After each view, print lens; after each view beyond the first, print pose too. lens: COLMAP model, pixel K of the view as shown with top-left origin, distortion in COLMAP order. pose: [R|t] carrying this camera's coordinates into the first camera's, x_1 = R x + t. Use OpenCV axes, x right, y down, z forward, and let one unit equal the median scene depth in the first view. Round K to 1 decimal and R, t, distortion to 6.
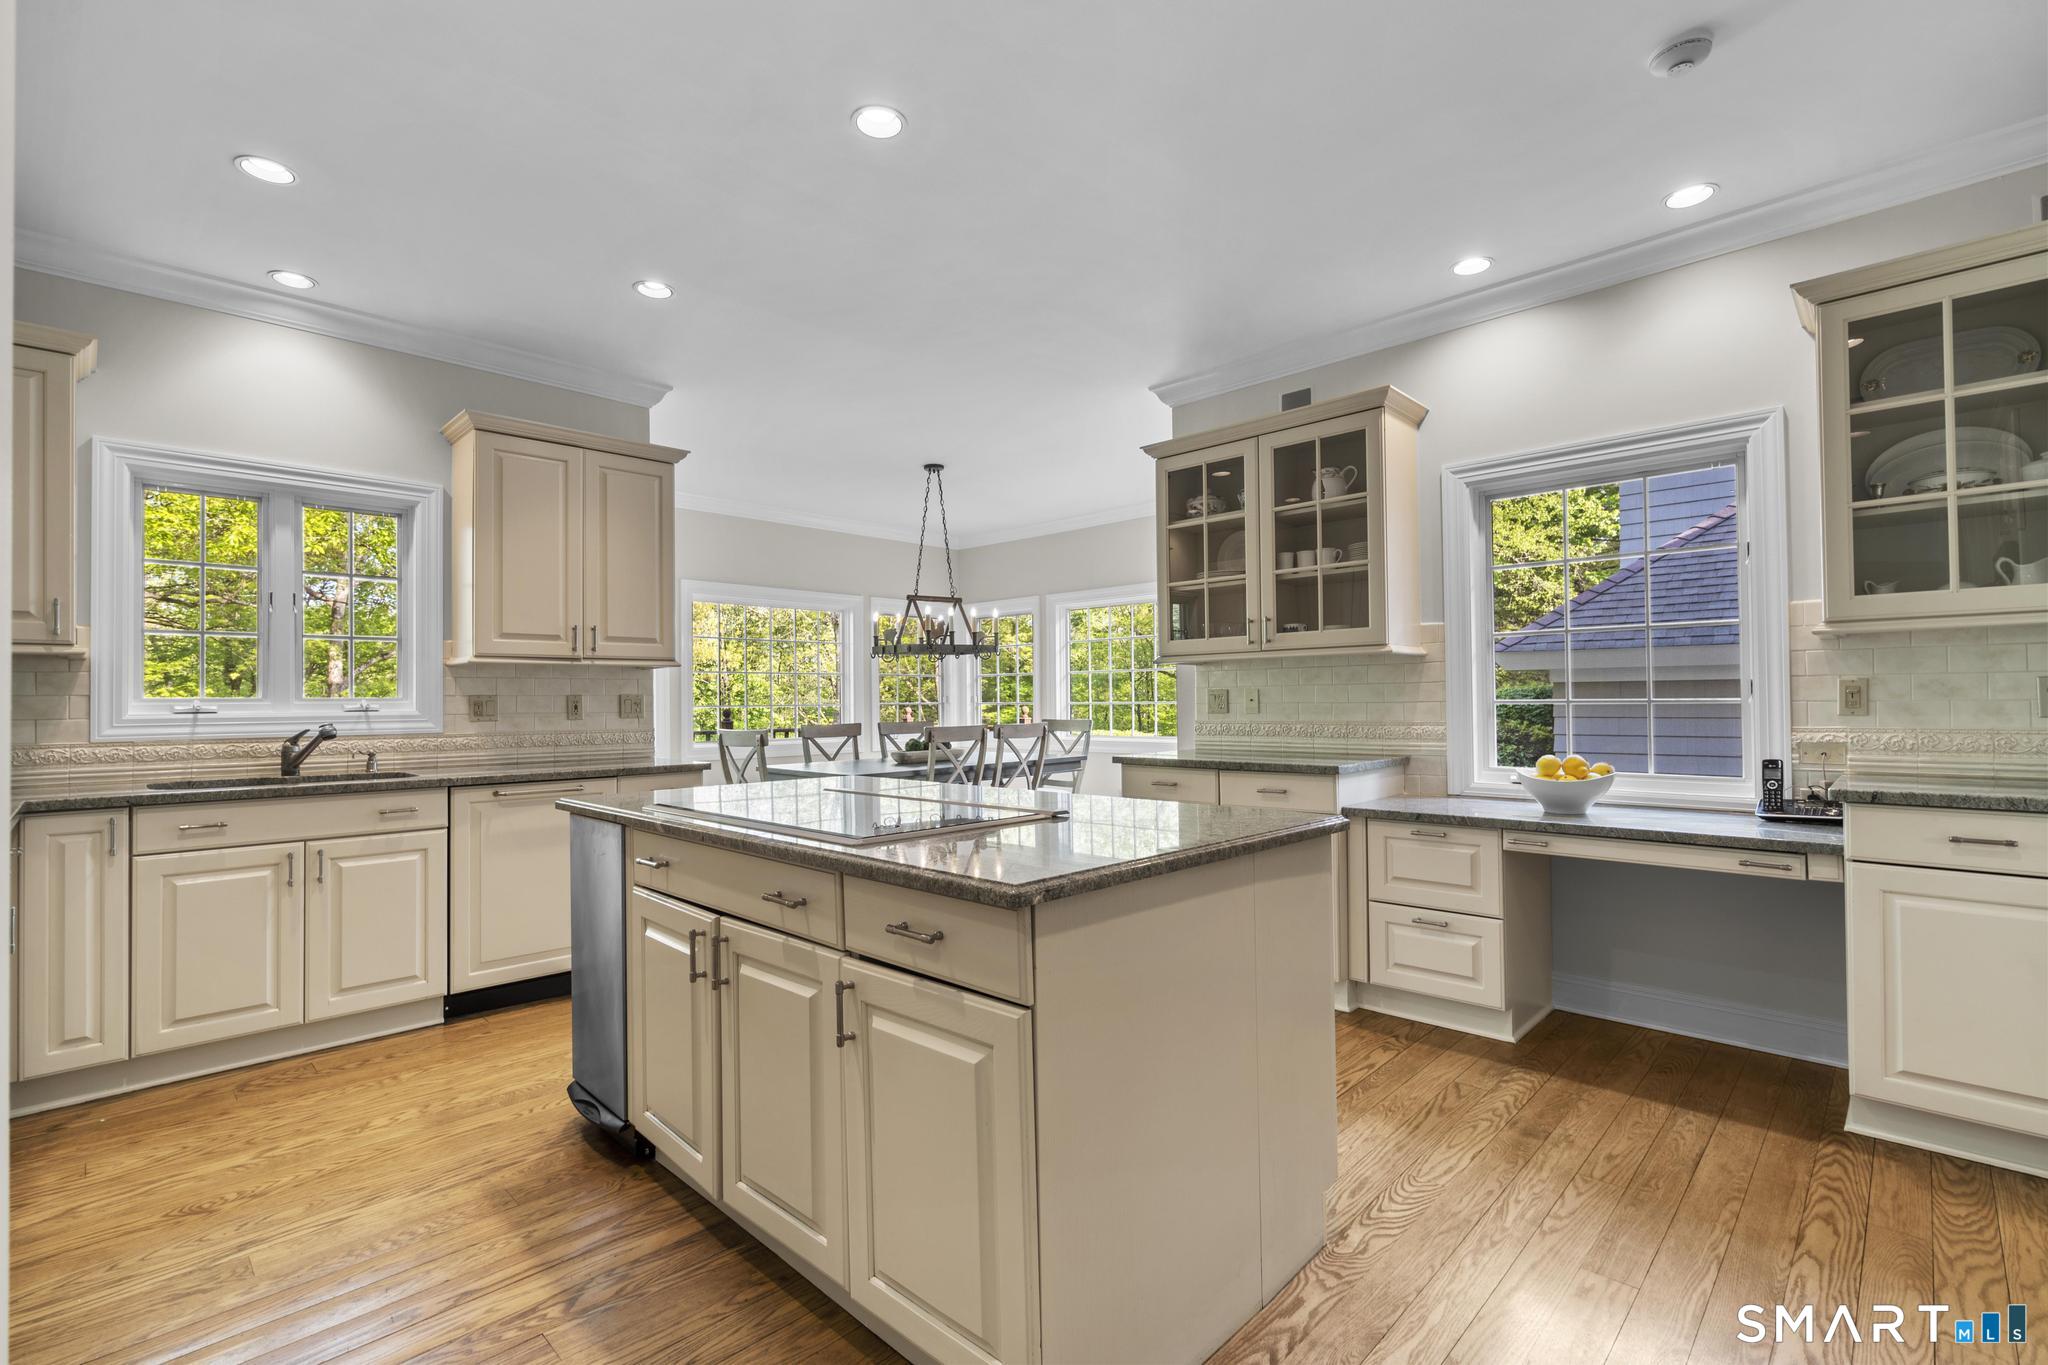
lens RADIAL K [[918.7, 0, 1019.3], [0, 918.7, 691.1], [0, 0, 1]] dist [-0.007745, -0.000379]
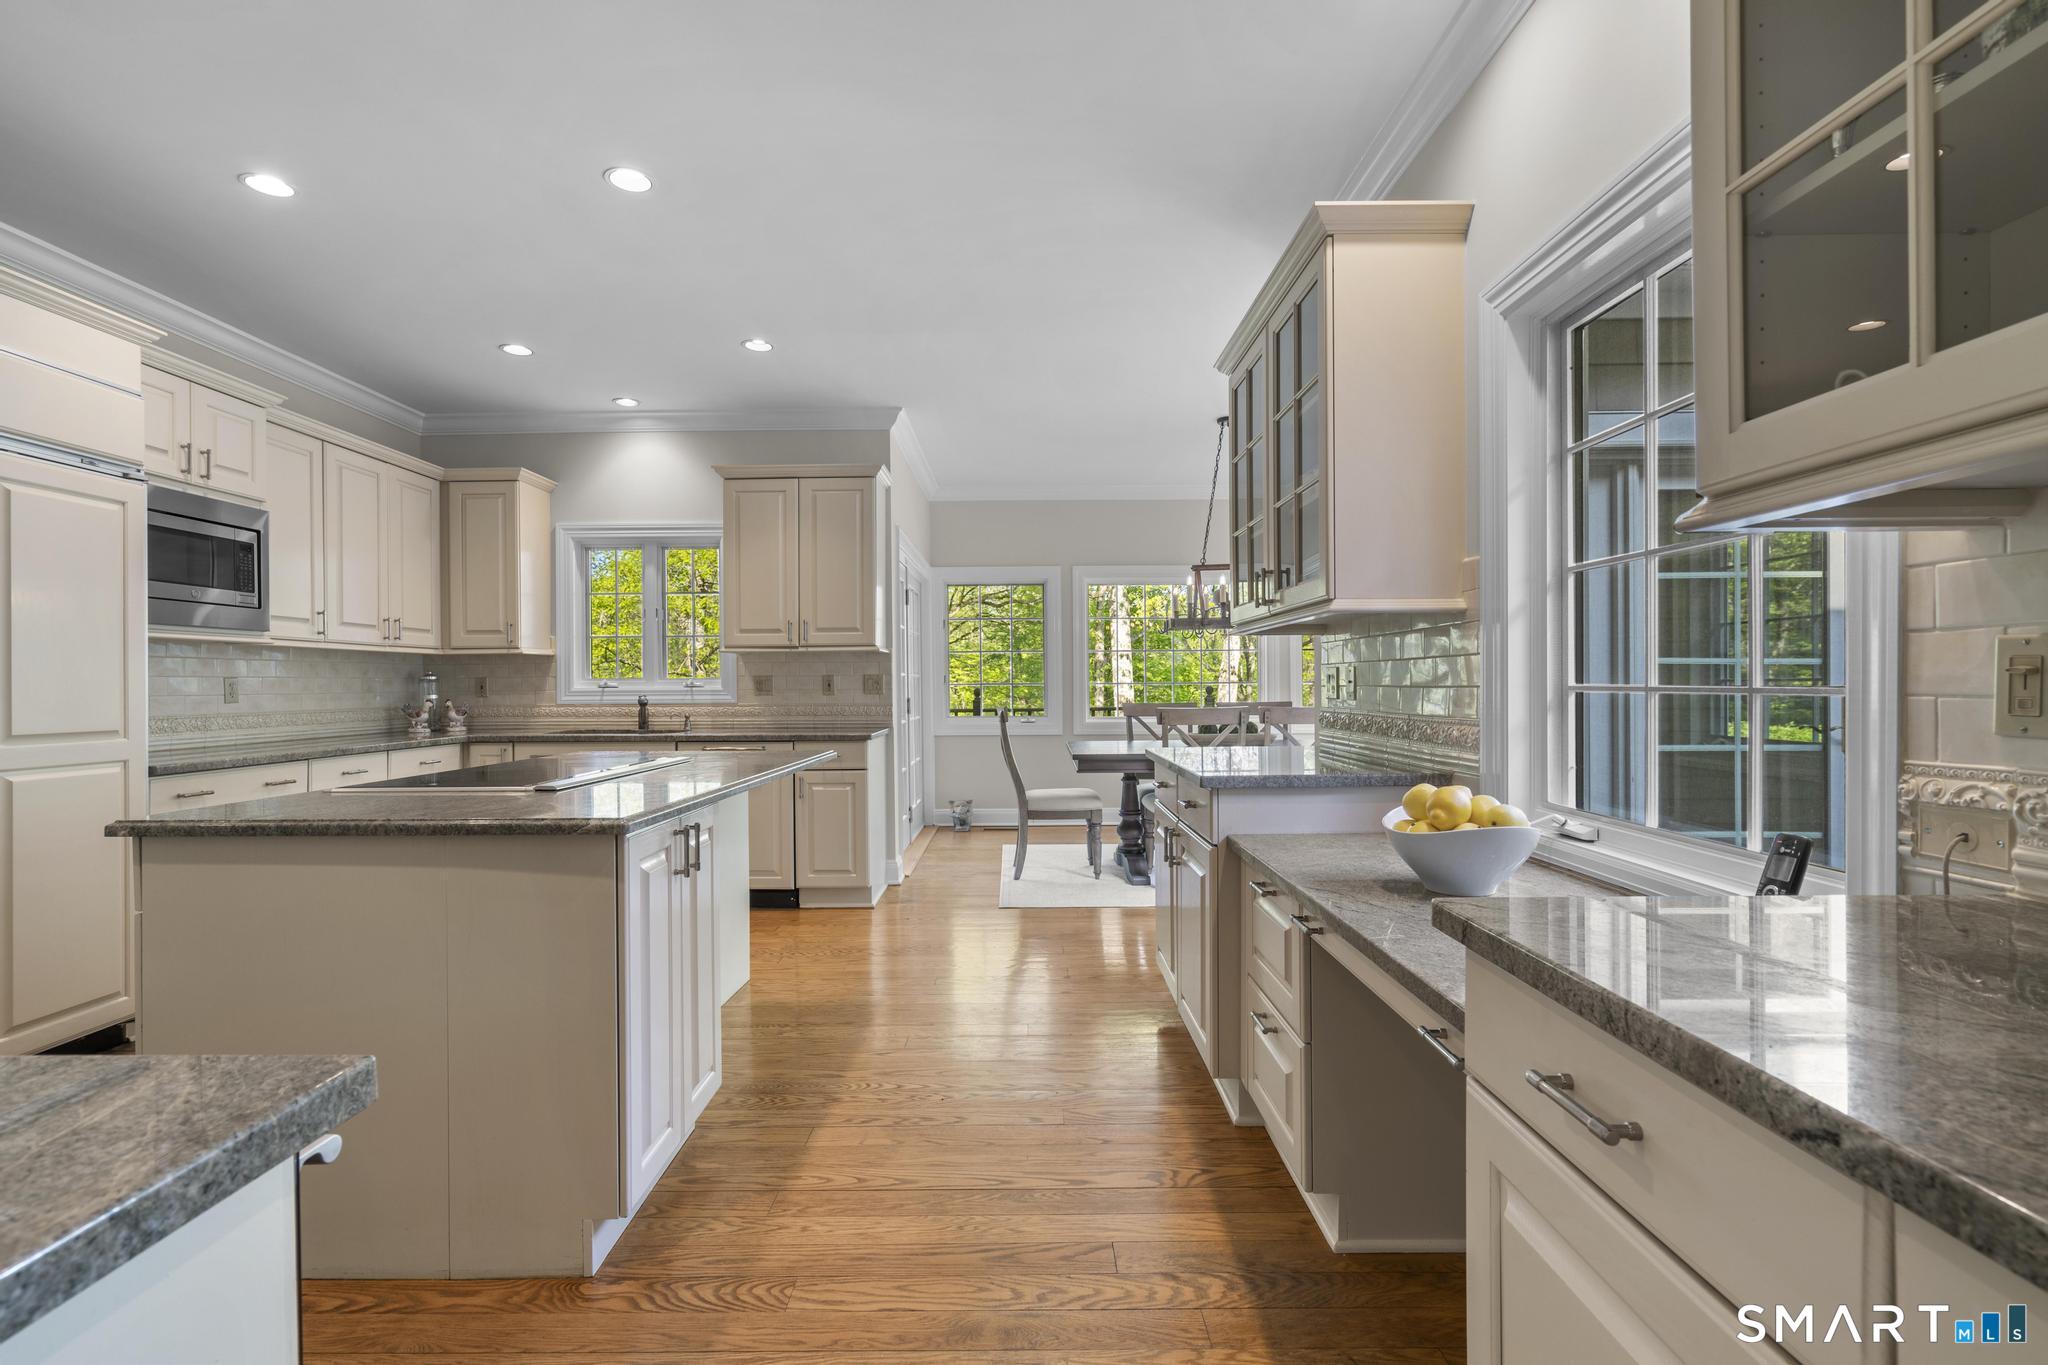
lens RADIAL K [[918.7, 0, 1011.8], [0, 918.7, 689.5], [0, 0, 1]] dist [-0.007745, -0.000379]
pose [[0.695426, 0.010493, -0.718521, 0.671127], [0.008558, 0.999702, 0.022882, -0.002912], [0.718547, -0.022062, 0.695129, 0.352847]]
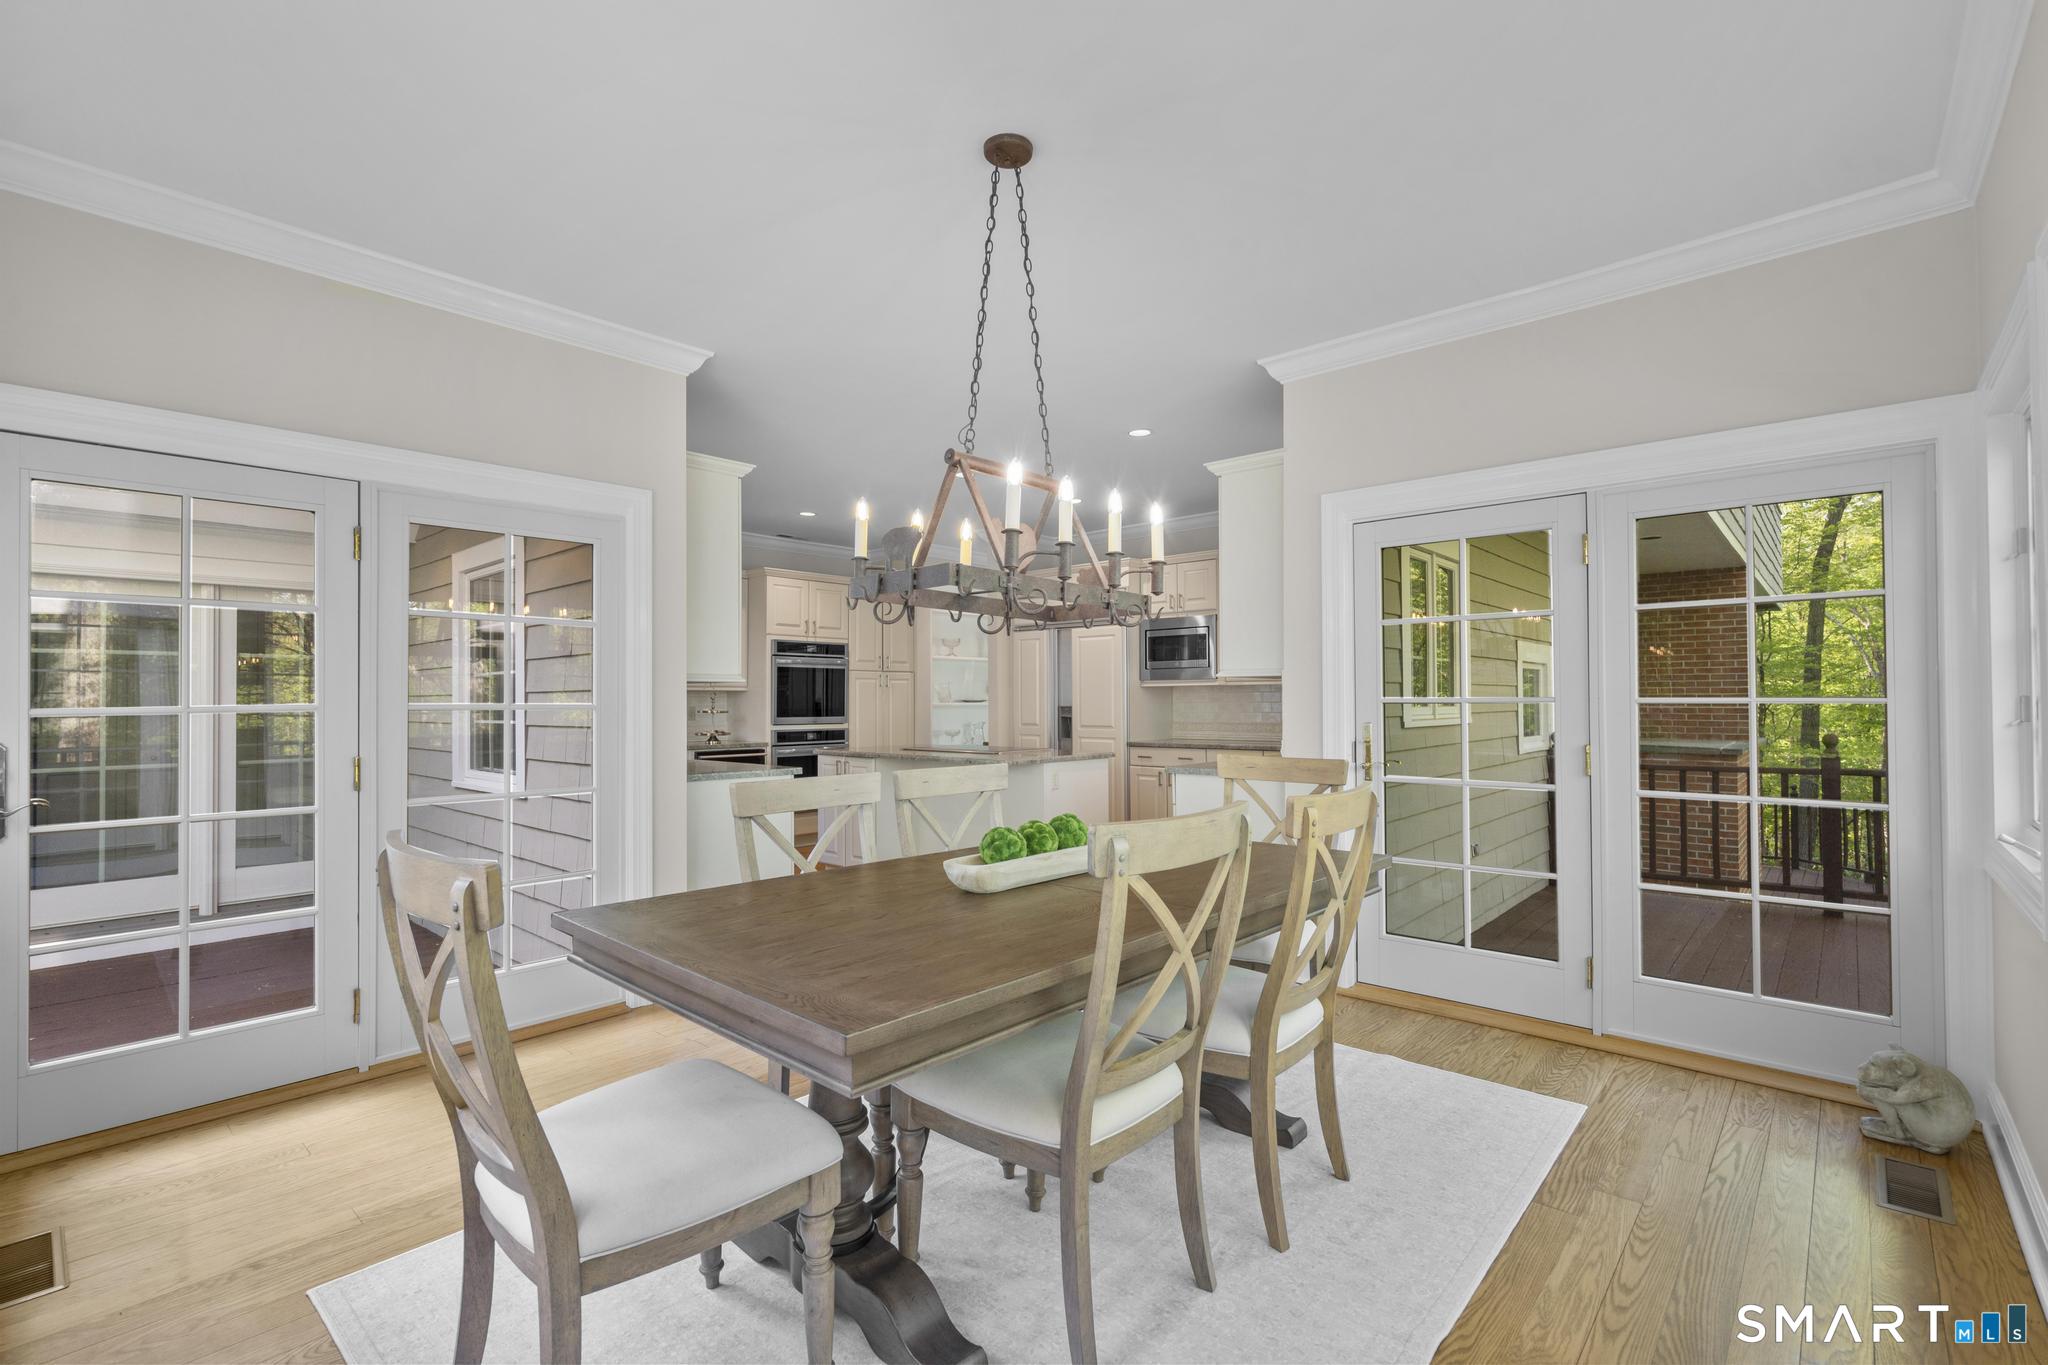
lens RADIAL K [[918.7, 0, 1012.7], [0, 918.7, 686.1], [0, 0, 1]] dist [-0.007745, -0.000379]
pose [[-0.999244, 0.018689, -0.034076, -0.125611], [0.019682, 0.999384, -0.029049, 0.010598], [0.033512, -0.029697, -0.998997, 2.281671]]
